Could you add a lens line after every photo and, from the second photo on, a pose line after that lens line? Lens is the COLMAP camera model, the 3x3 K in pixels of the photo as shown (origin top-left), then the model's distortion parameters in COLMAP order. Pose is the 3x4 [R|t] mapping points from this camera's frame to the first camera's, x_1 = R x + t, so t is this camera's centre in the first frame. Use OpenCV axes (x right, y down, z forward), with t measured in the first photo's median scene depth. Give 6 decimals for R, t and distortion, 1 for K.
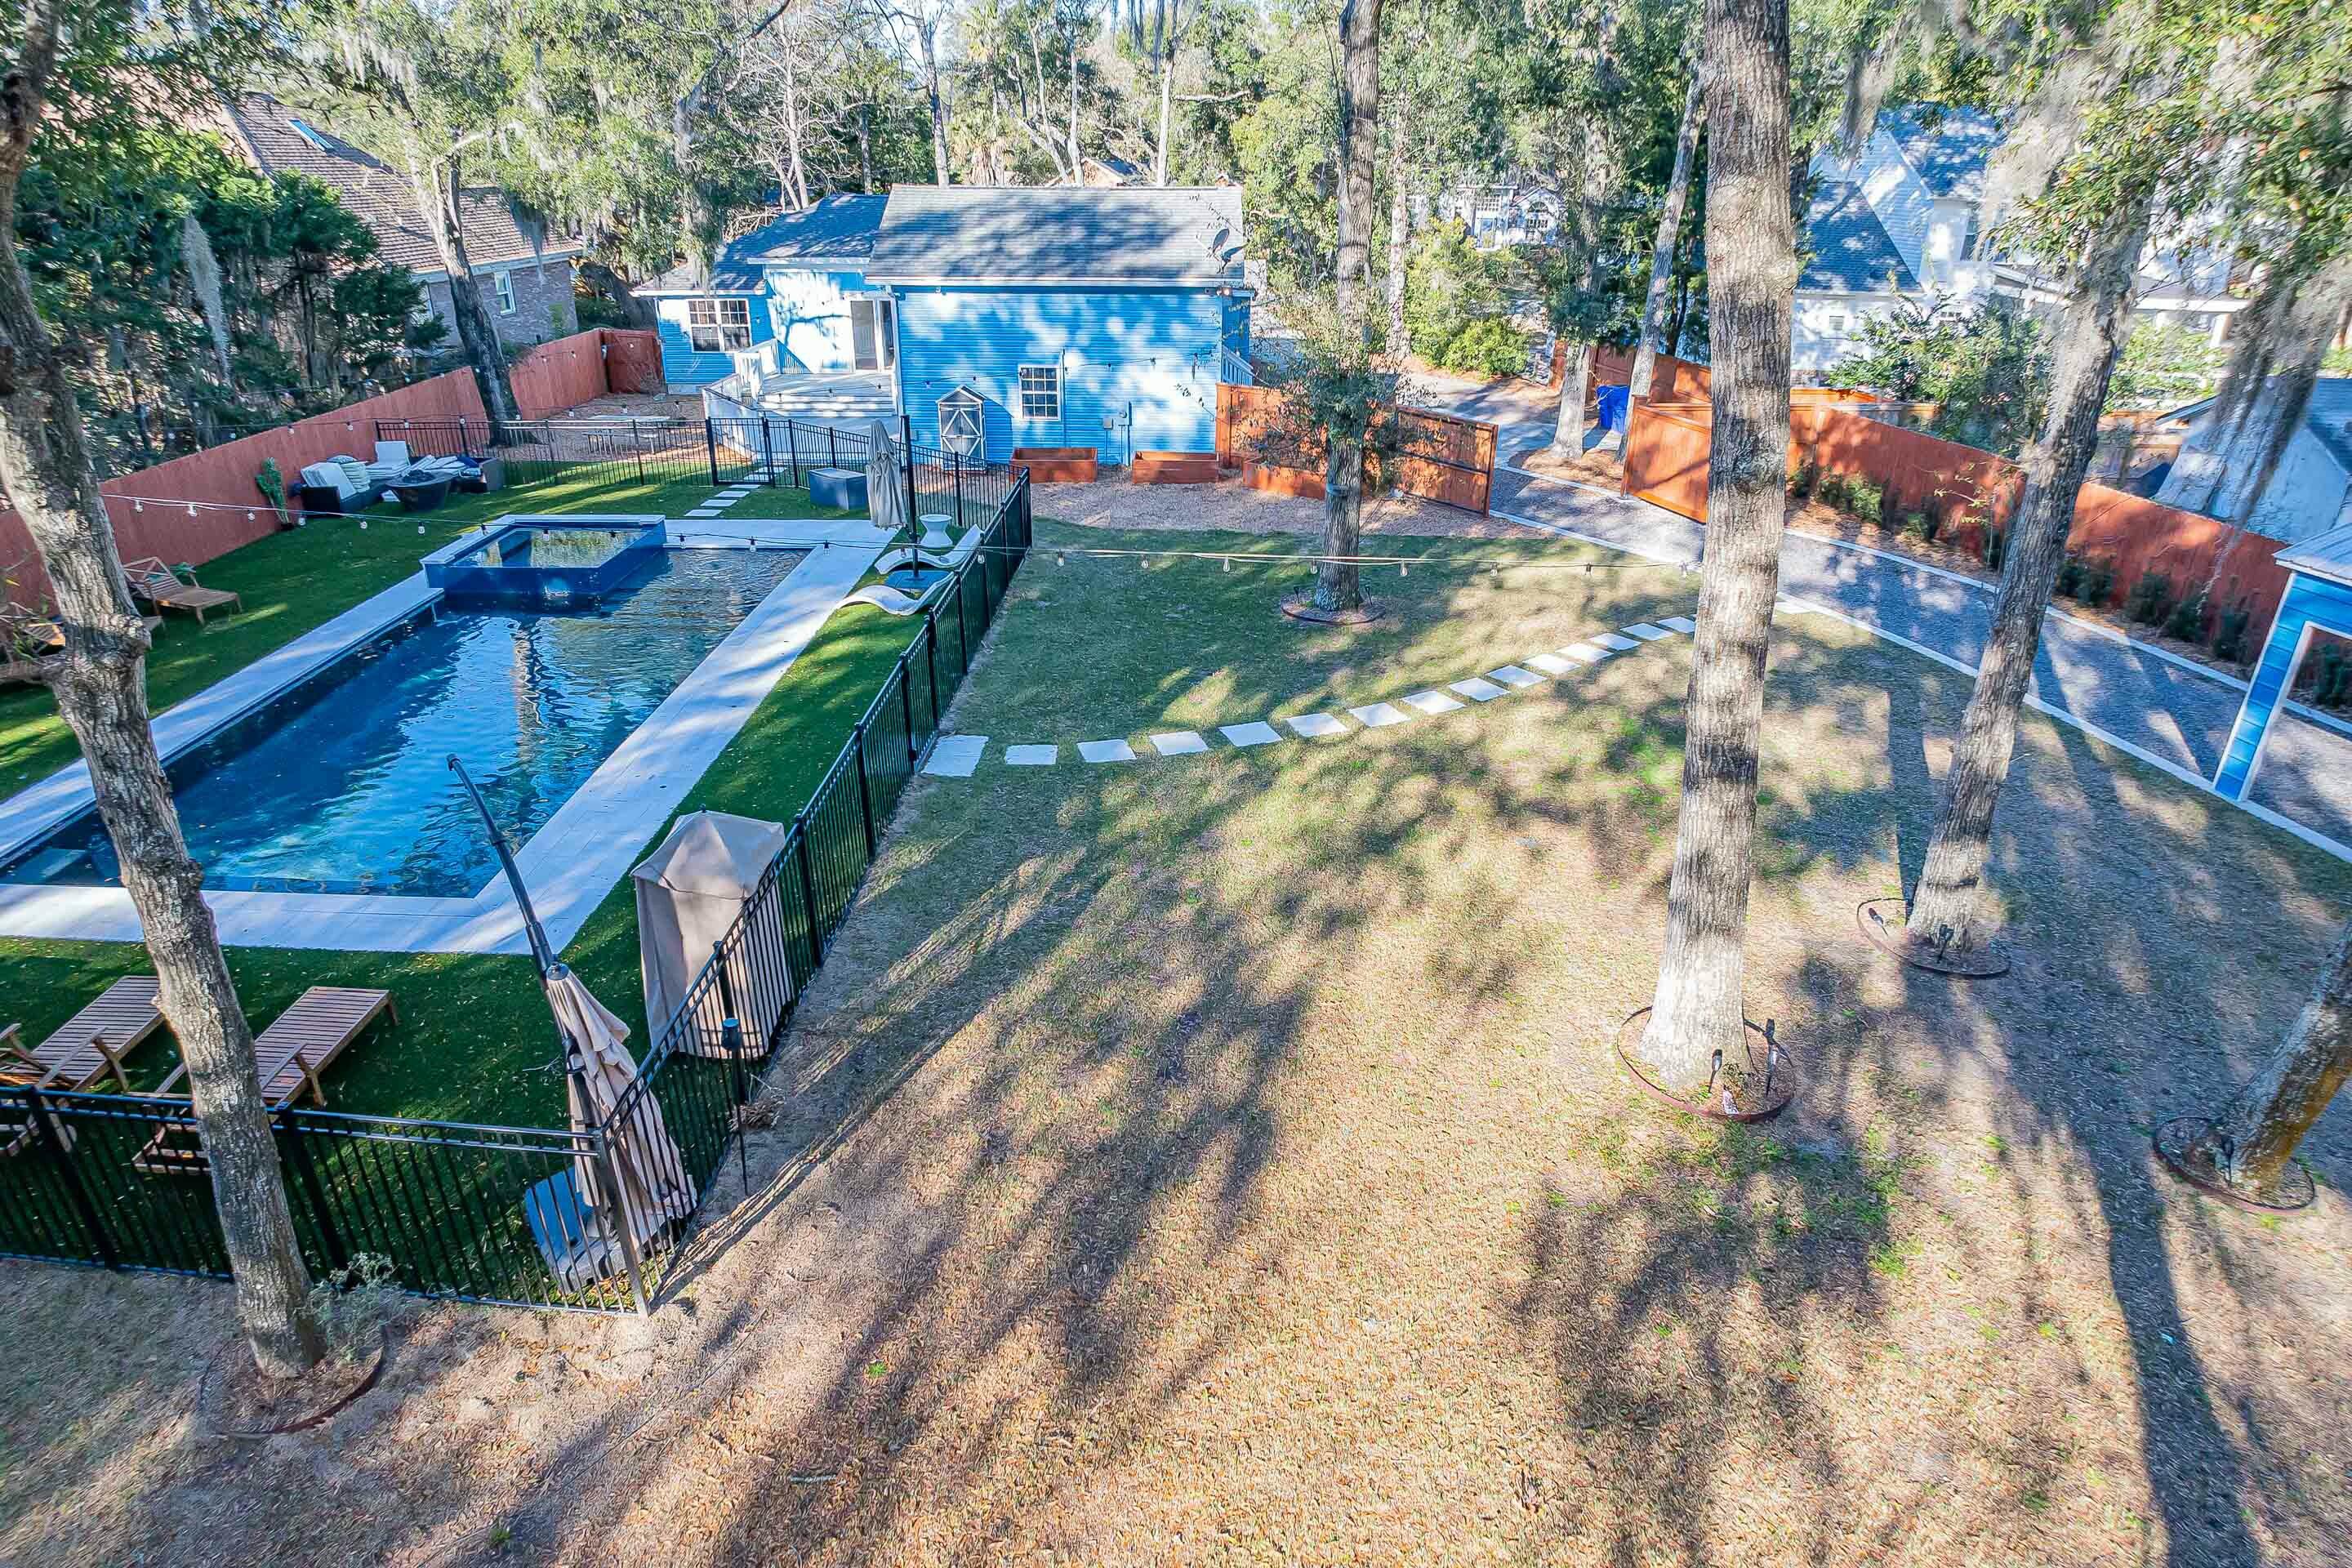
lens RADIAL K [[1302.0, 0, 1158.7], [0, 1302.0, 788.5], [0, 0, 1]] dist [-0.071112, 0.003325]
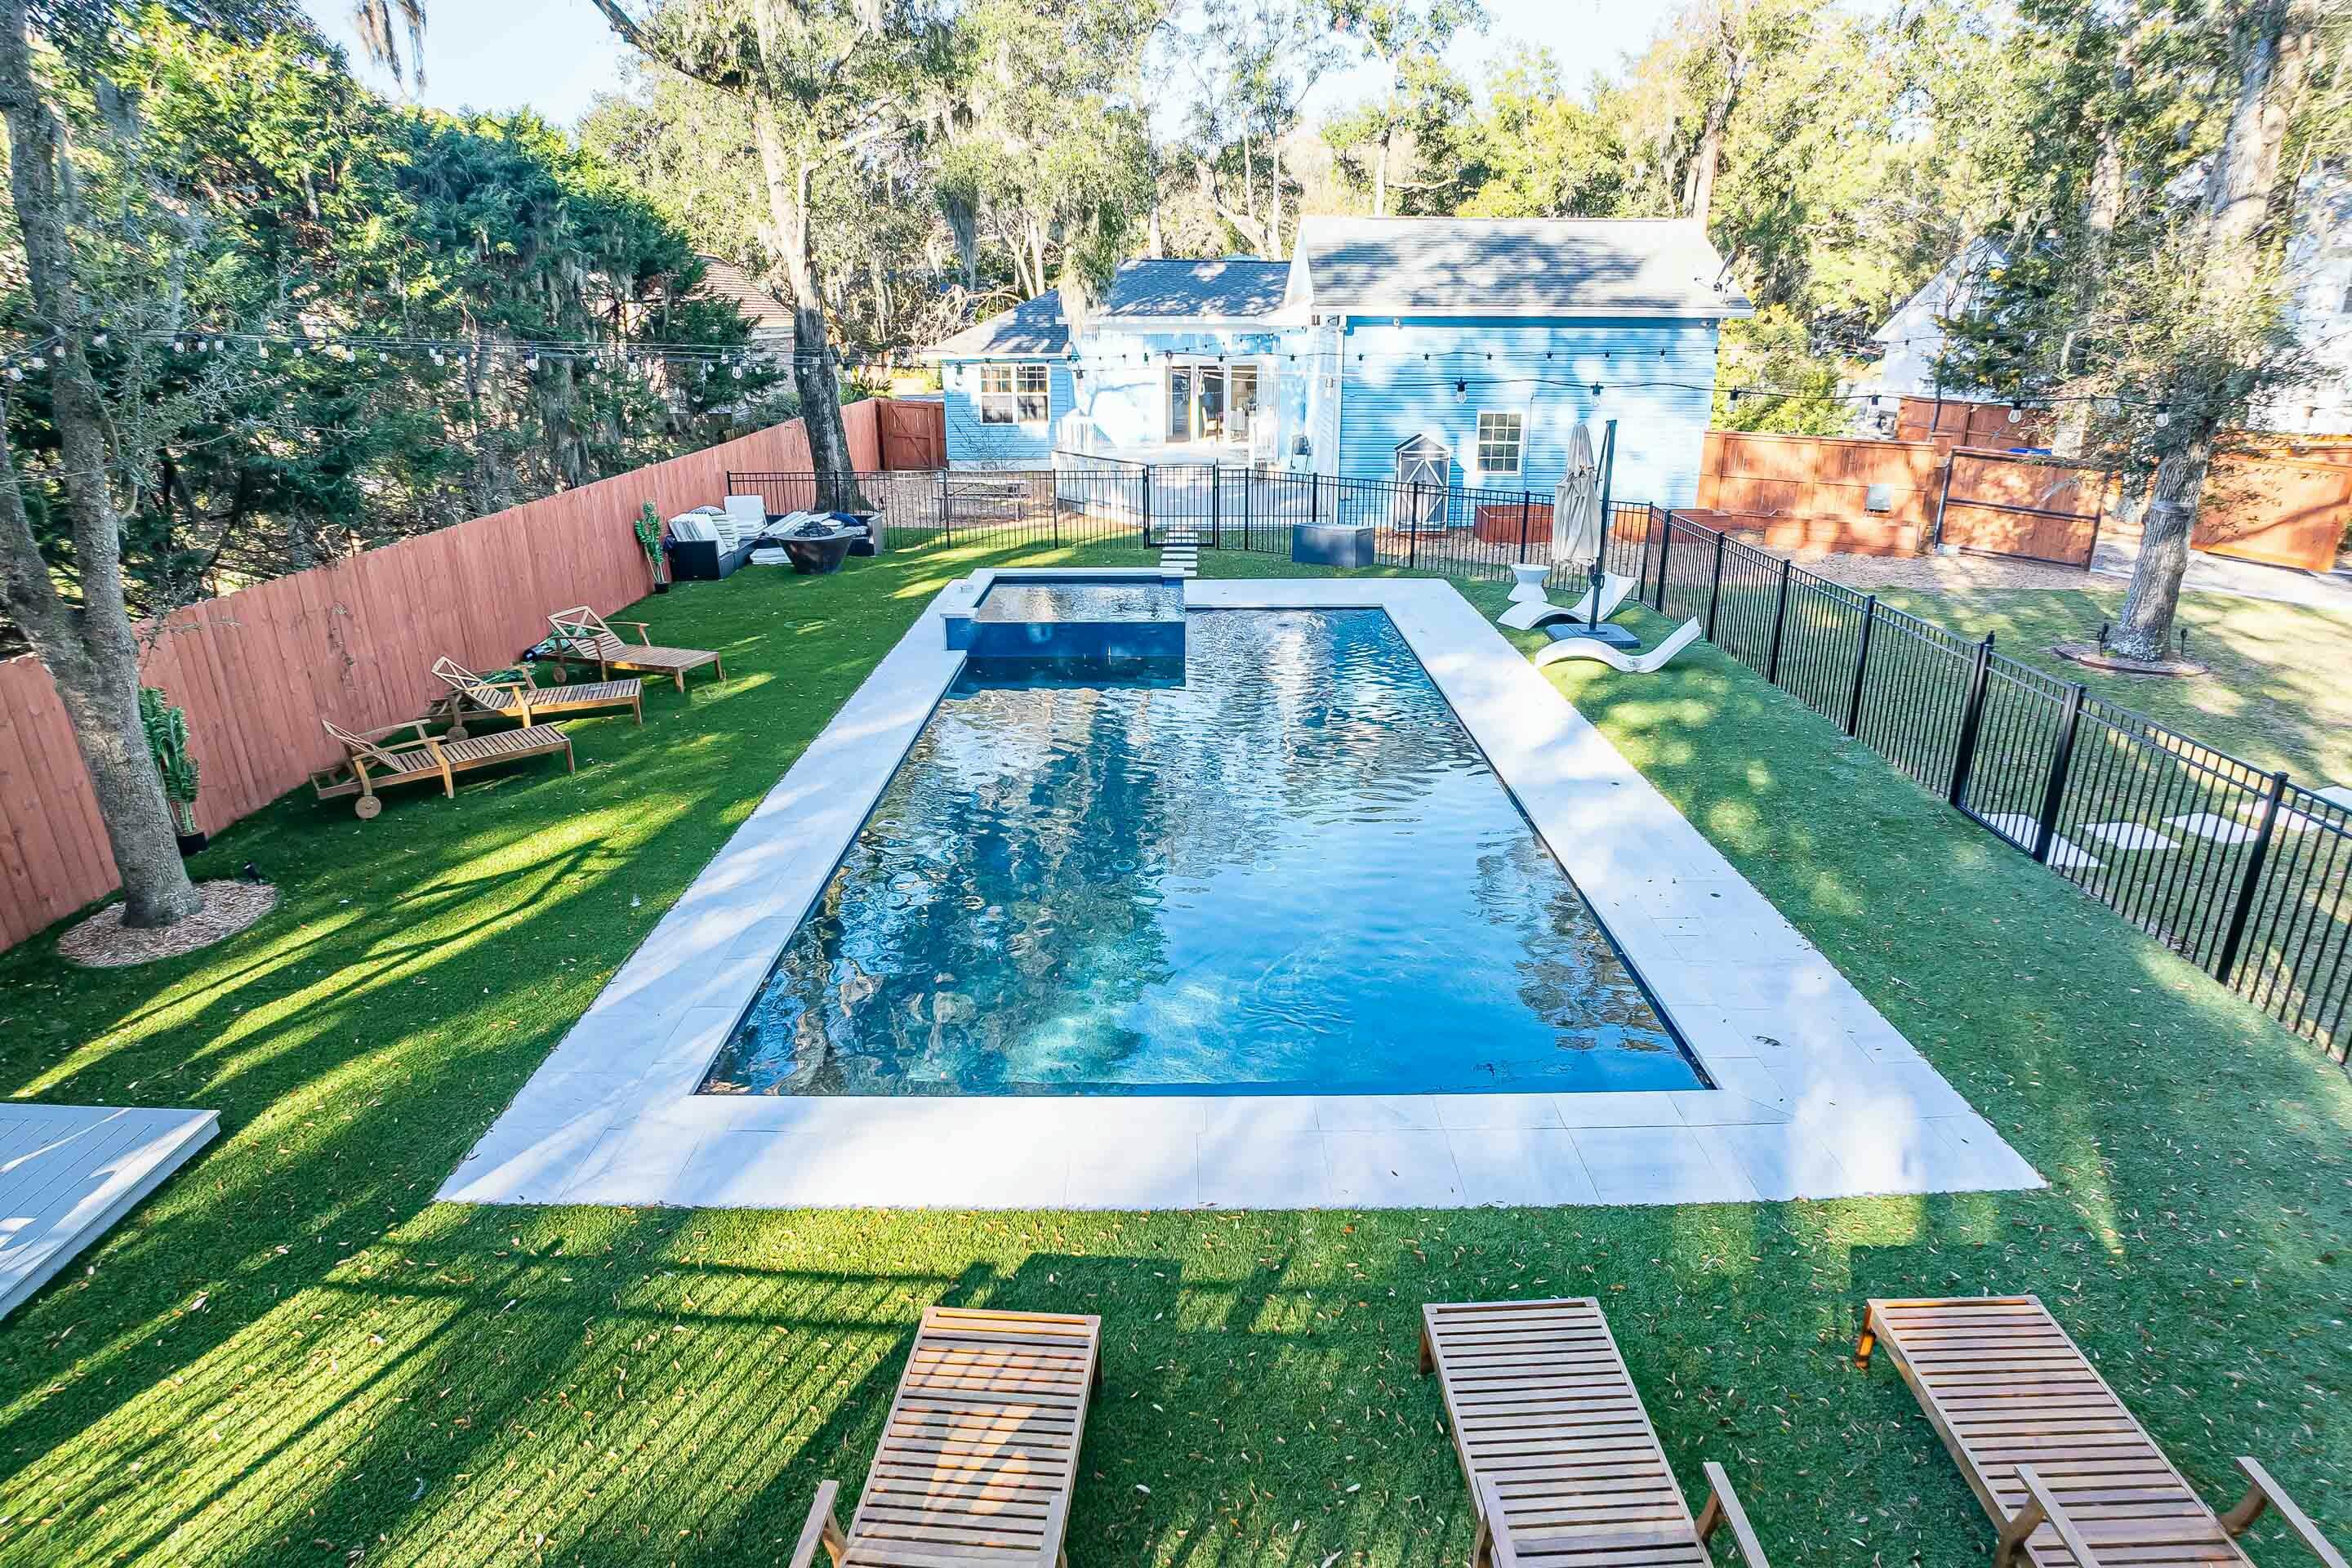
lens RADIAL K [[1302.0, 0, 1184.3], [0, 1302.0, 791.3], [0, 0, 1]] dist [-0.071112, 0.003325]
pose [[0.999605, -0.021455, 0.018159, -0.352144], [0.023132, 0.994933, -0.097844, 0.001389], [-0.015967, 0.098225, 0.995036, 0.193987]]
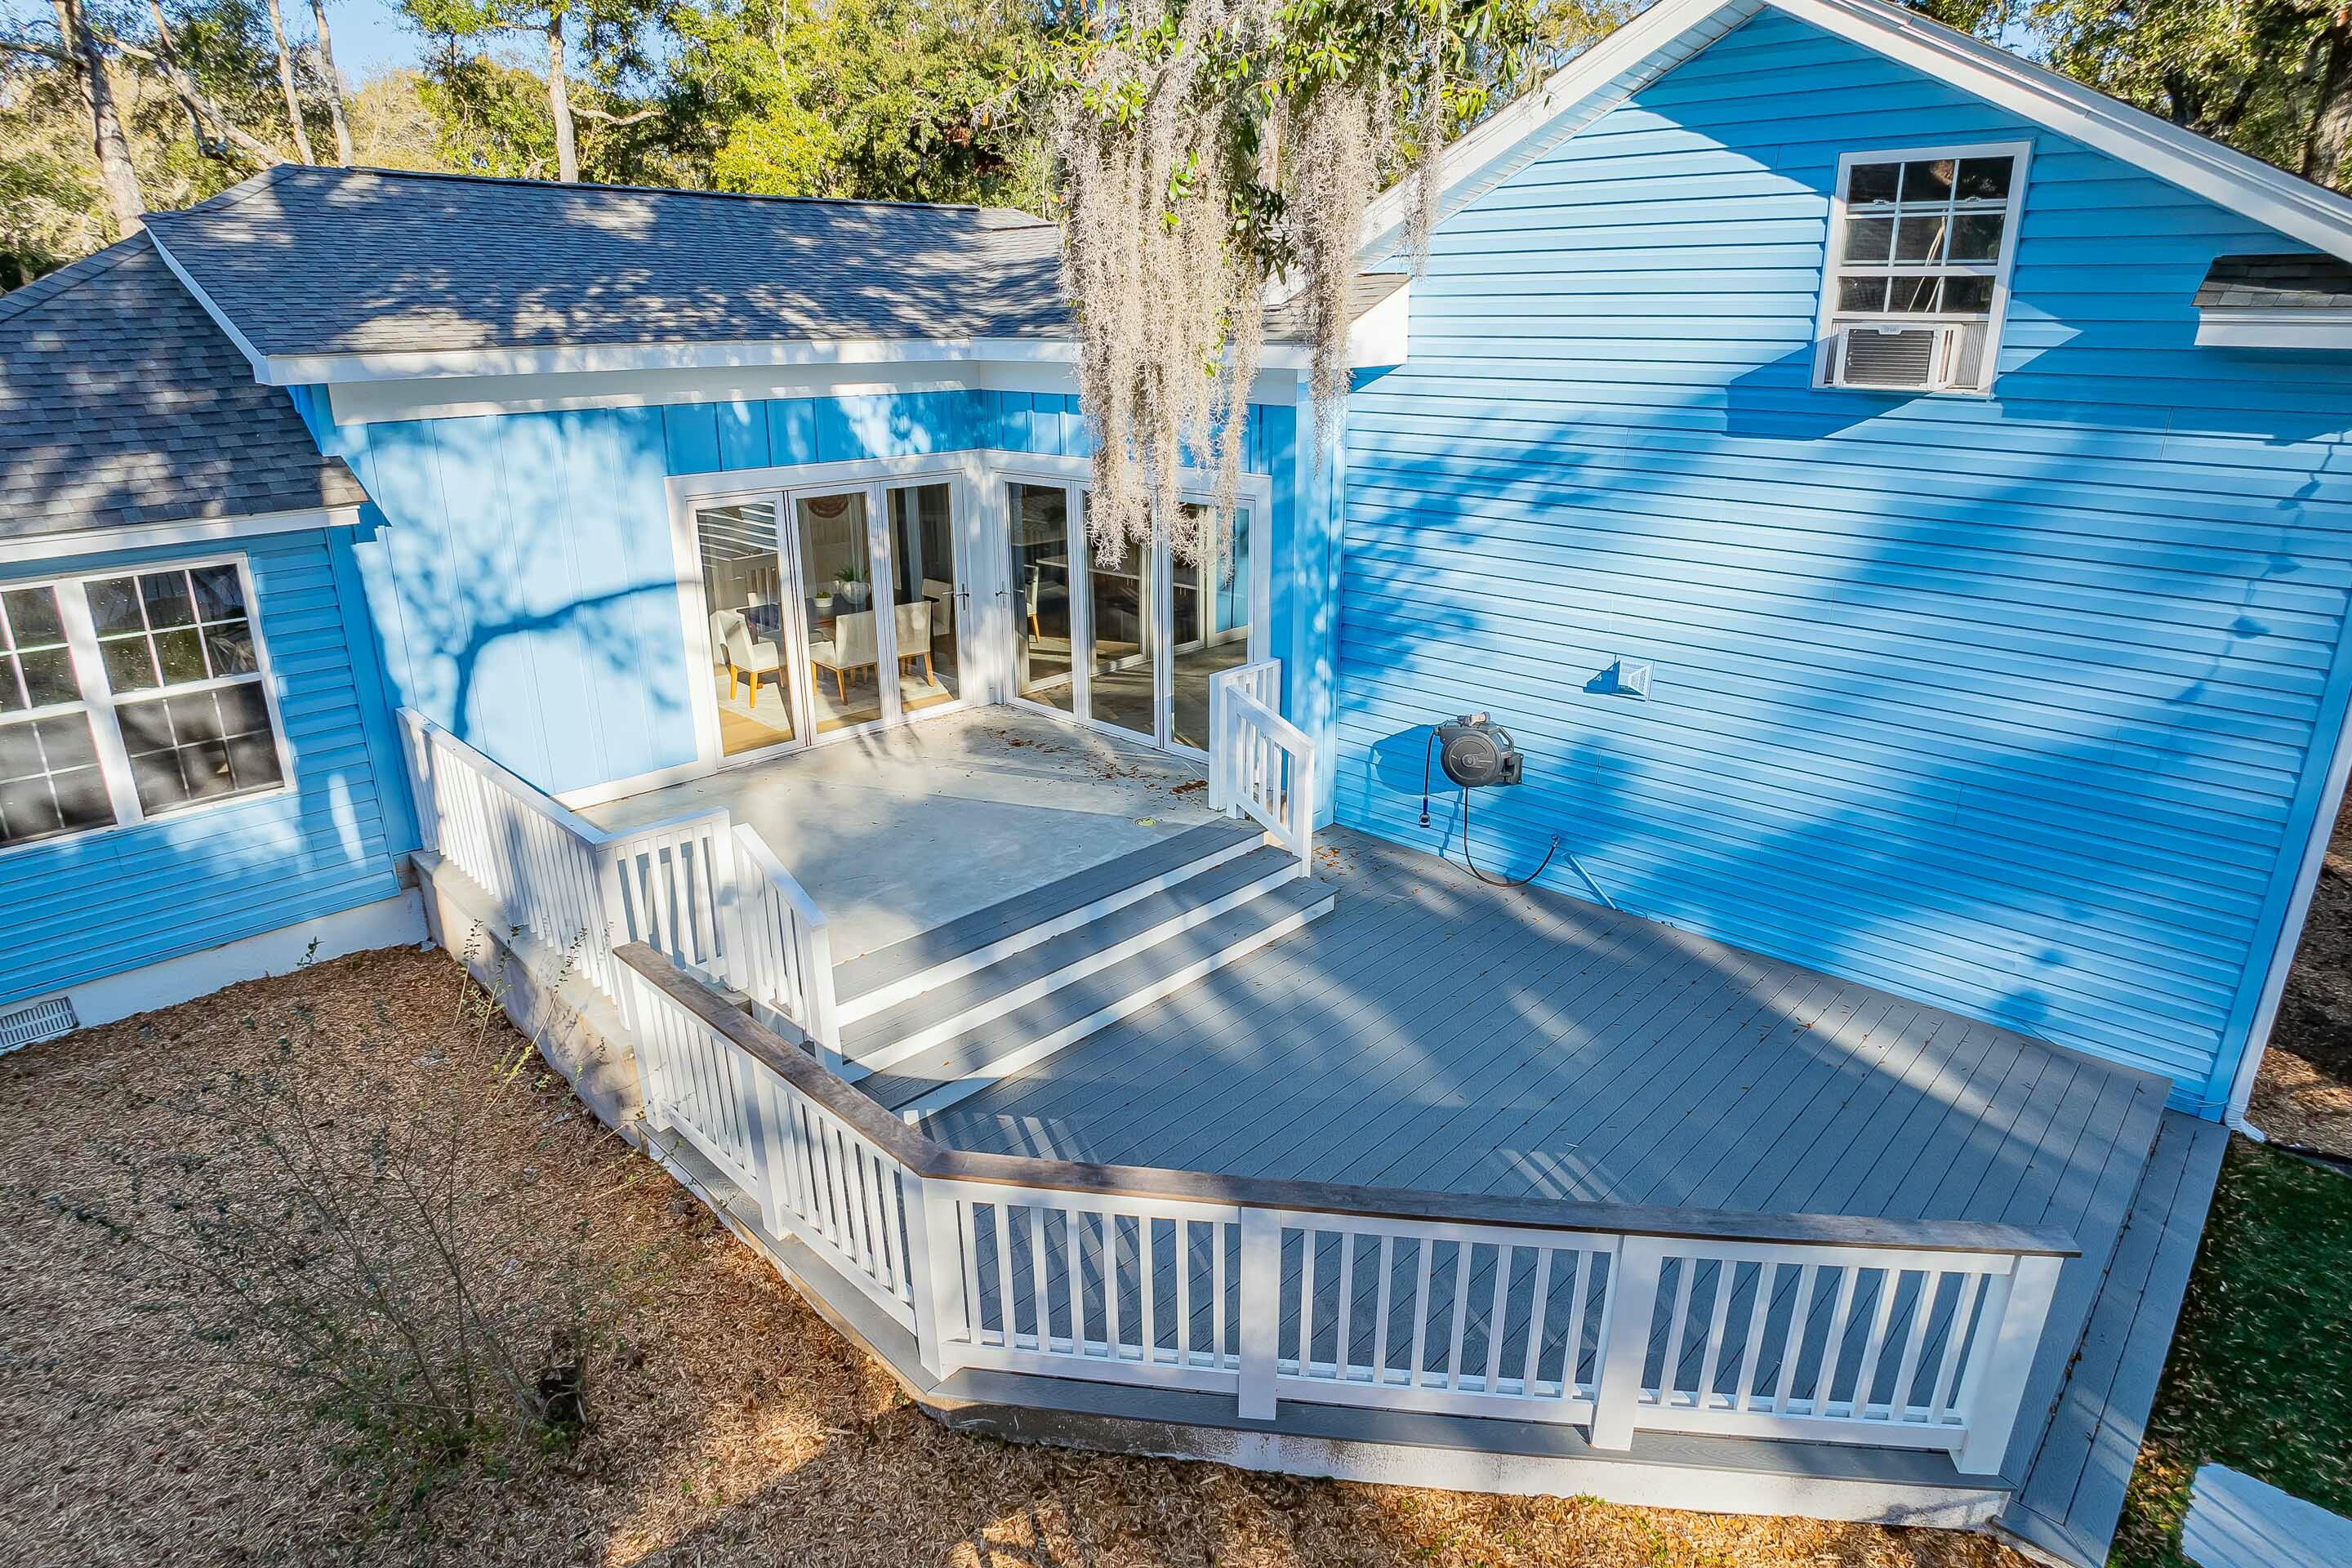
lens RADIAL K [[1302.0, 0, 1170.6], [0, 1302.0, 786.1], [0, 0, 1]] dist [-0.071112, 0.003325]
pose [[0.679528, -0.251130, 0.689330, -0.518968], [0.325899, 0.945124, 0.023054, -0.428553], [-0.657291, 0.208986, 0.724081, 1.074033]]
